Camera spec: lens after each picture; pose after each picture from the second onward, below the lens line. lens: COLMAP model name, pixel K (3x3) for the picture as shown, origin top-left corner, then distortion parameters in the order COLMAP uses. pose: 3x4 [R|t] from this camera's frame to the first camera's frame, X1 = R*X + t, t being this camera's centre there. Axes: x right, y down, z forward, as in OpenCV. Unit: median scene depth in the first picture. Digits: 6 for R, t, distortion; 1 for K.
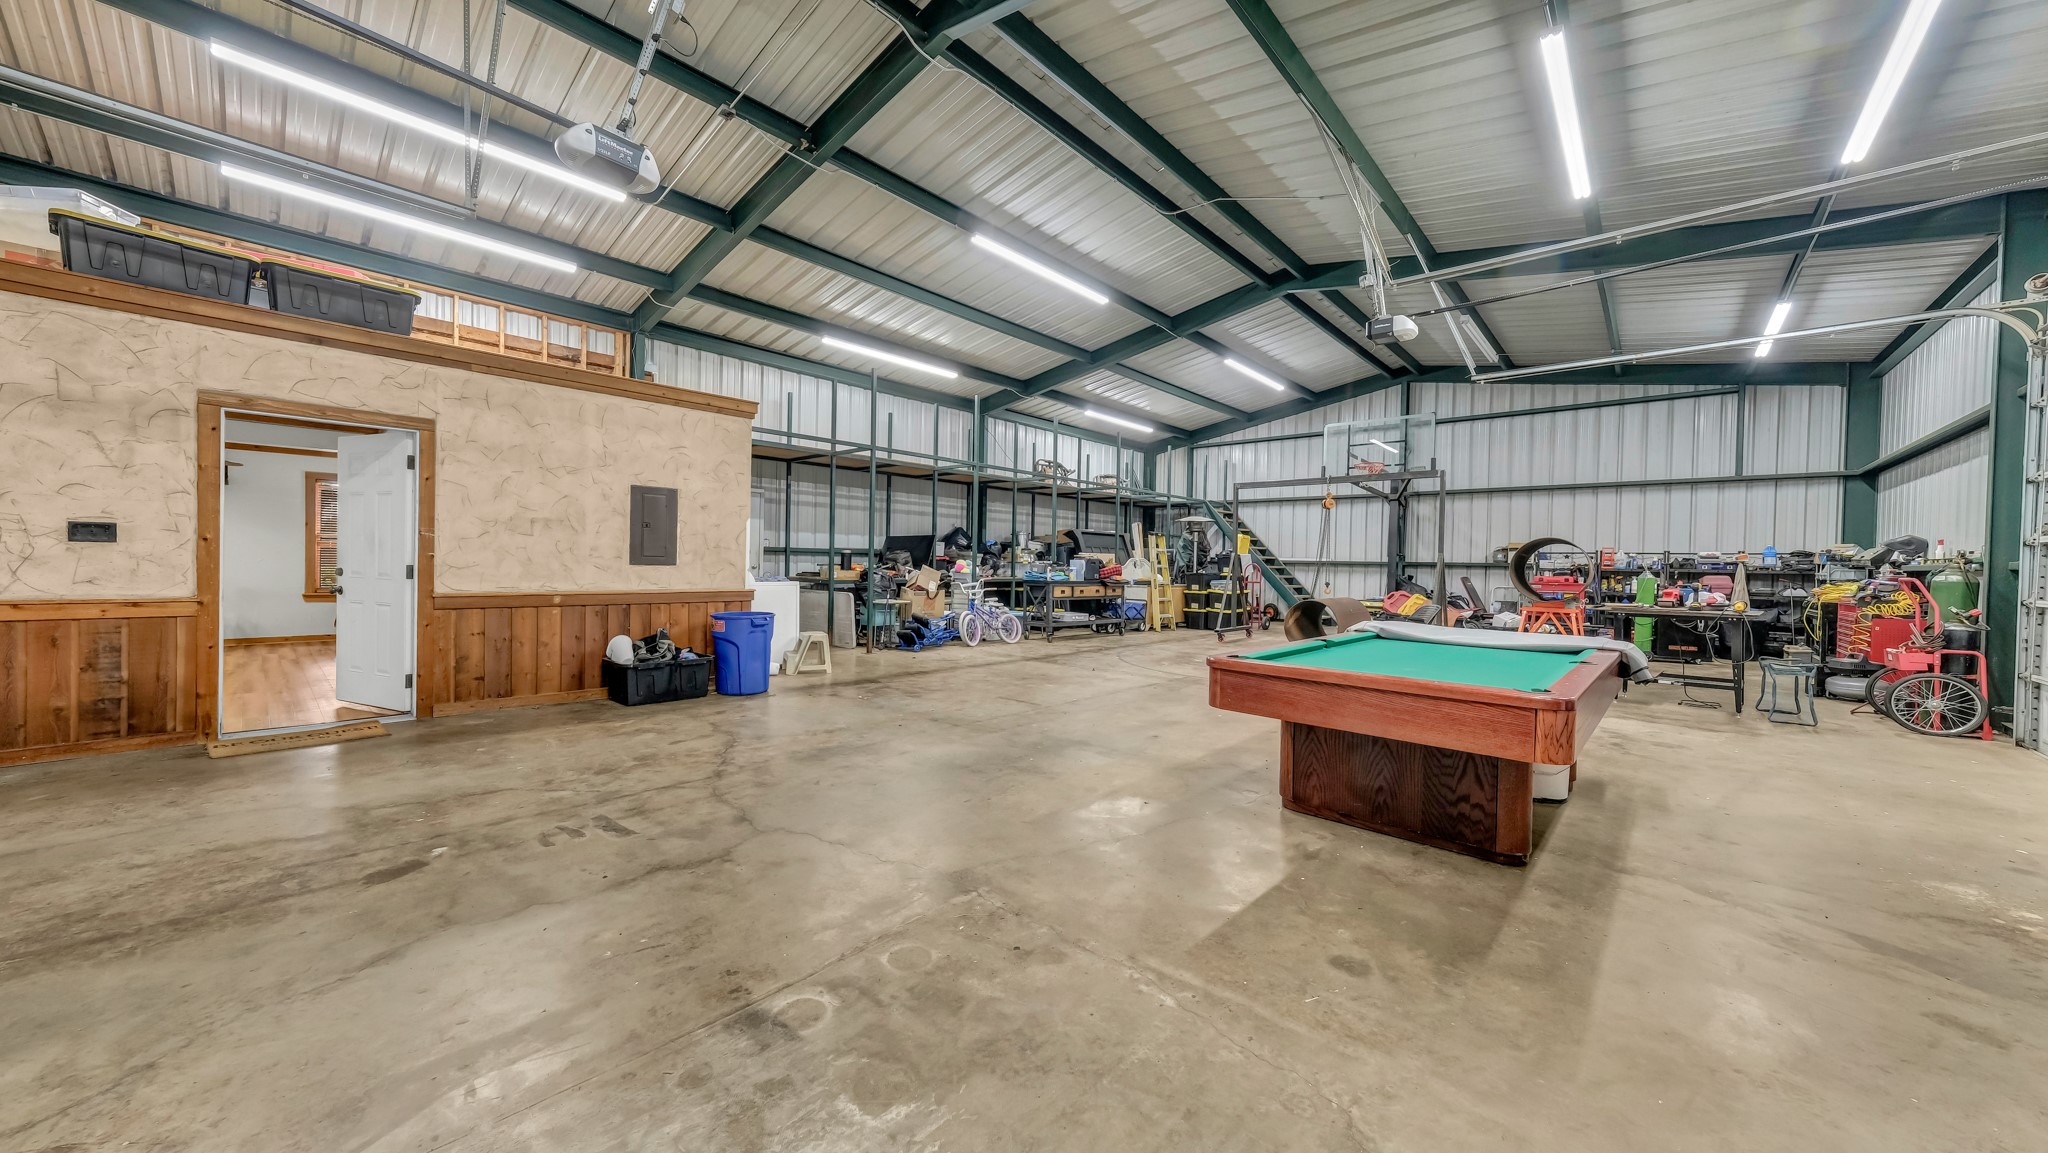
lens RADIAL K [[729.9, 0, 1027.7], [0, 729.9, 568.9], [0, 0, 1]] dist [-0.001931, 0.001400]
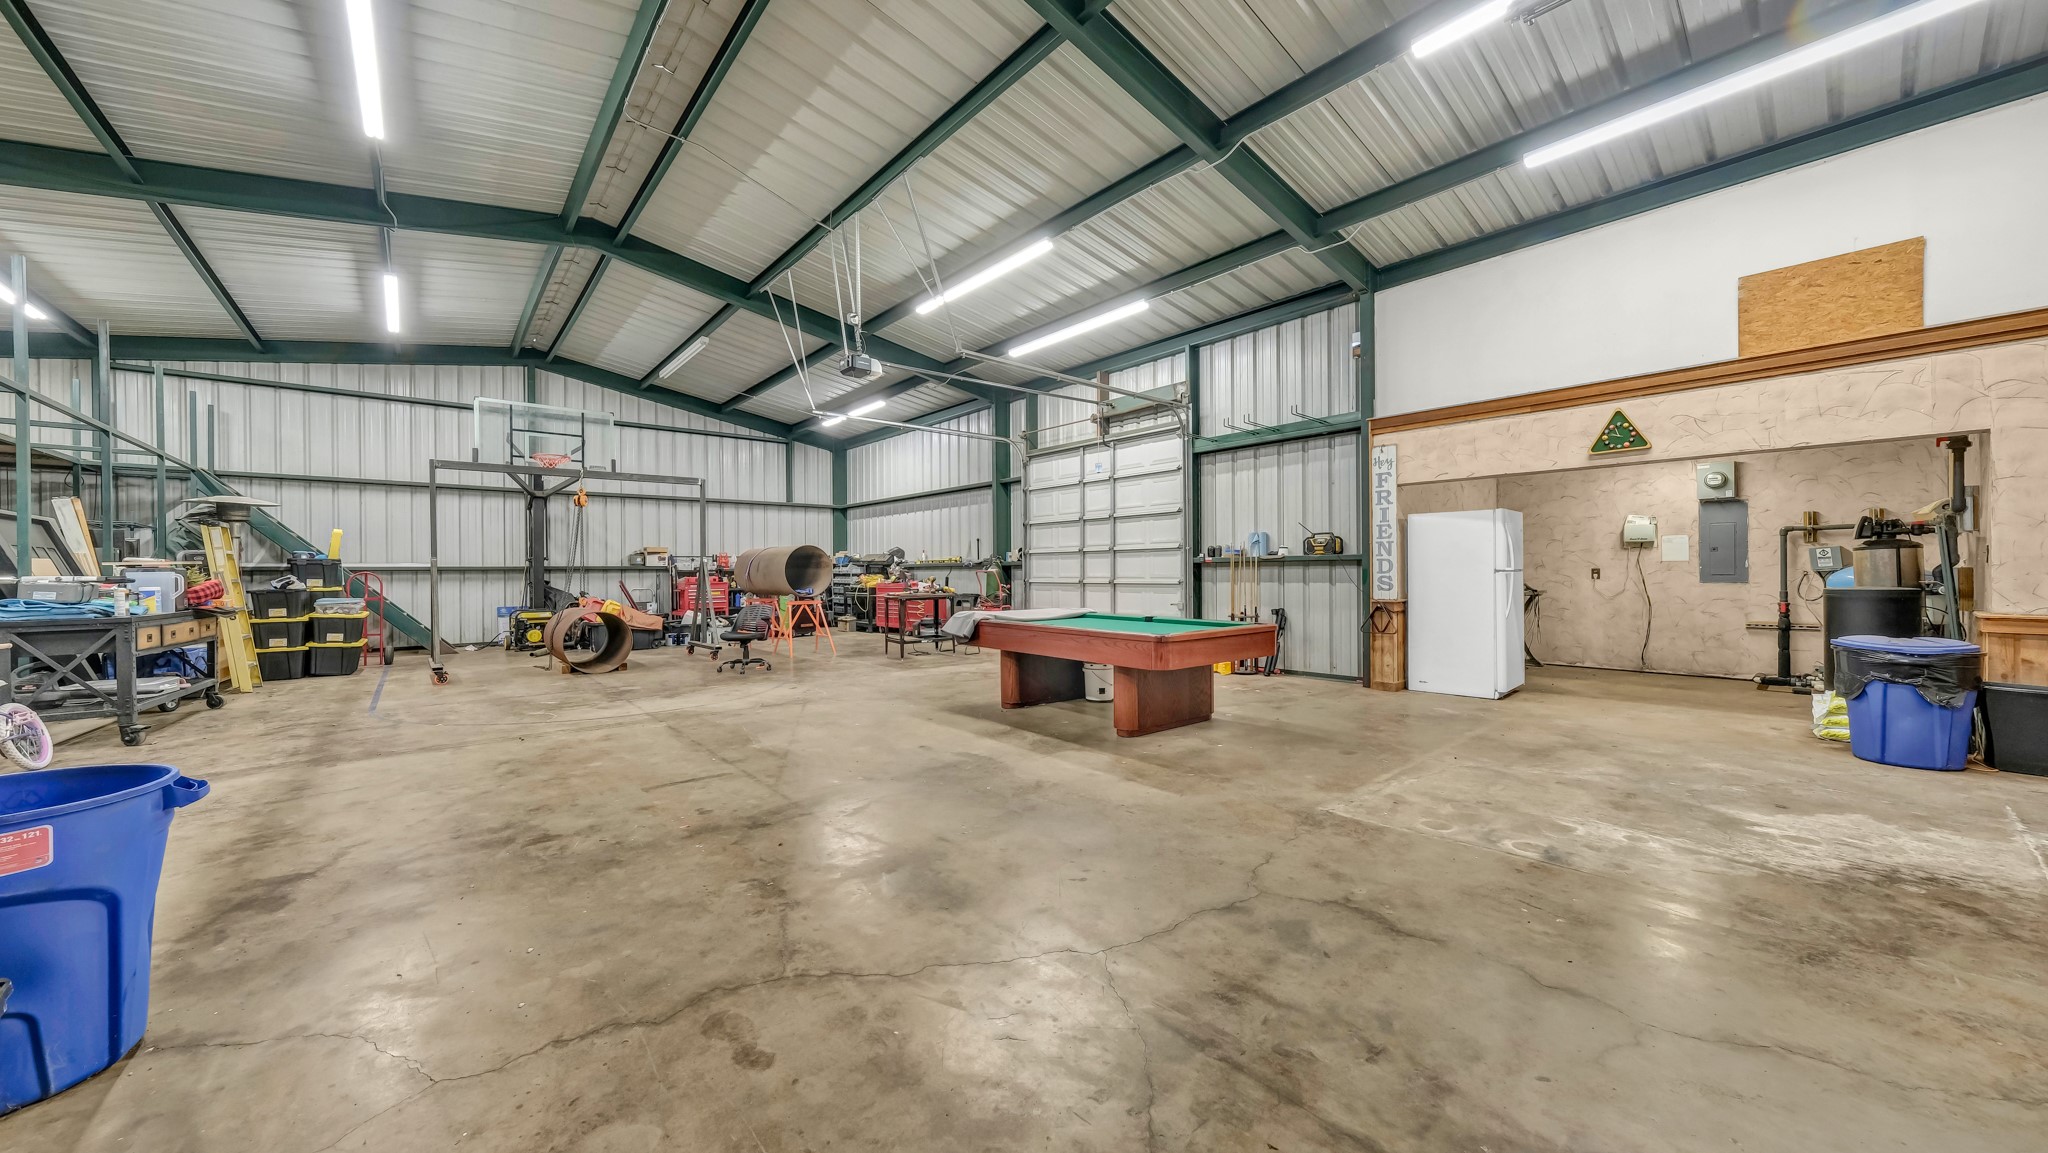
lens RADIAL K [[729.9, 0, 1027.6], [0, 729.9, 573.6], [0, 0, 1]] dist [-0.001931, 0.001400]
pose [[0.096943, -0.025446, 0.994965, -0.366948], [0.020329, 0.999515, 0.023581, -0.010934], [-0.995082, 0.017940, 0.097413, 0.353228]]
